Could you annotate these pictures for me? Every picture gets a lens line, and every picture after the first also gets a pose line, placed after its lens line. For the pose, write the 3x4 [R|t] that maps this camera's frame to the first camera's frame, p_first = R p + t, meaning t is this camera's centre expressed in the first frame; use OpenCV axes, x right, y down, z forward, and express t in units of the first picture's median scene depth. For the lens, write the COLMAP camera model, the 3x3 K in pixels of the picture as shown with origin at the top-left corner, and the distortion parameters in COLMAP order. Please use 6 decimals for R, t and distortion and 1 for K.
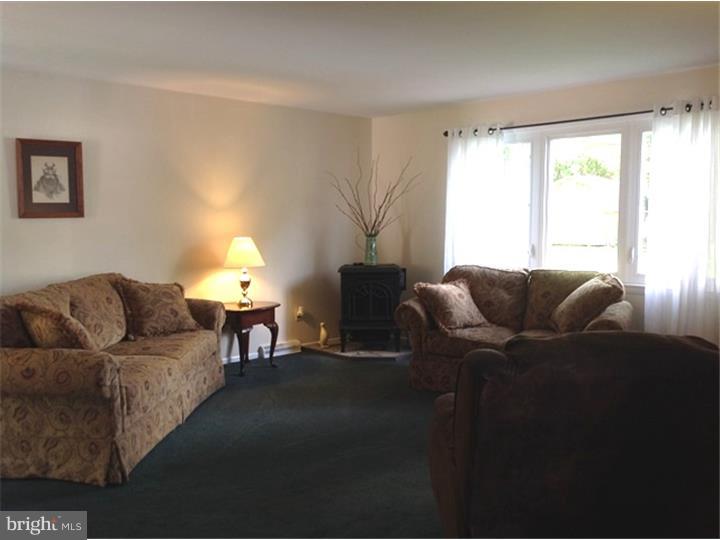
lens RADIAL K [[676.6, 0, 359.9], [0, 676.6, 271.1], [0, 0, 1]] dist [-0.014260, 0.000000]
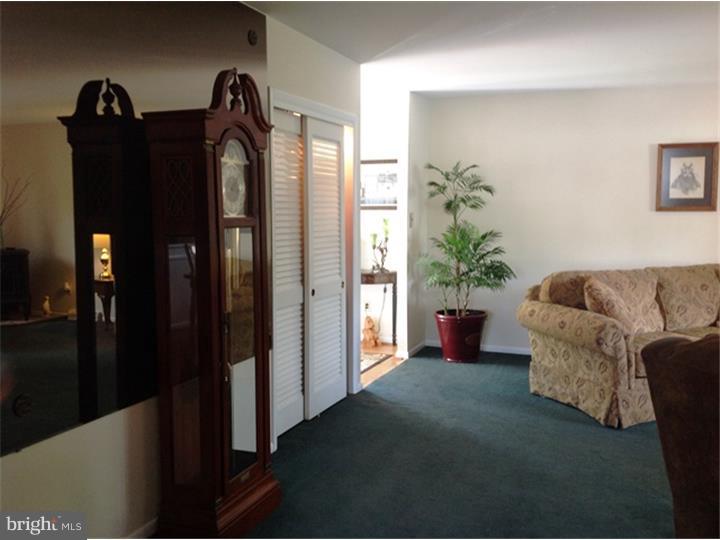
lens RADIAL K [[676.6, 0, 359.8], [0, 676.6, 269.4], [0, 0, 1]] dist [-0.014260, 0.000000]
pose [[0.416359, 0.089435, -0.904791, 0.532173], [-0.080589, 0.994864, 0.061254, -0.010443], [0.905622, 0.047412, 0.421427, 0.041588]]
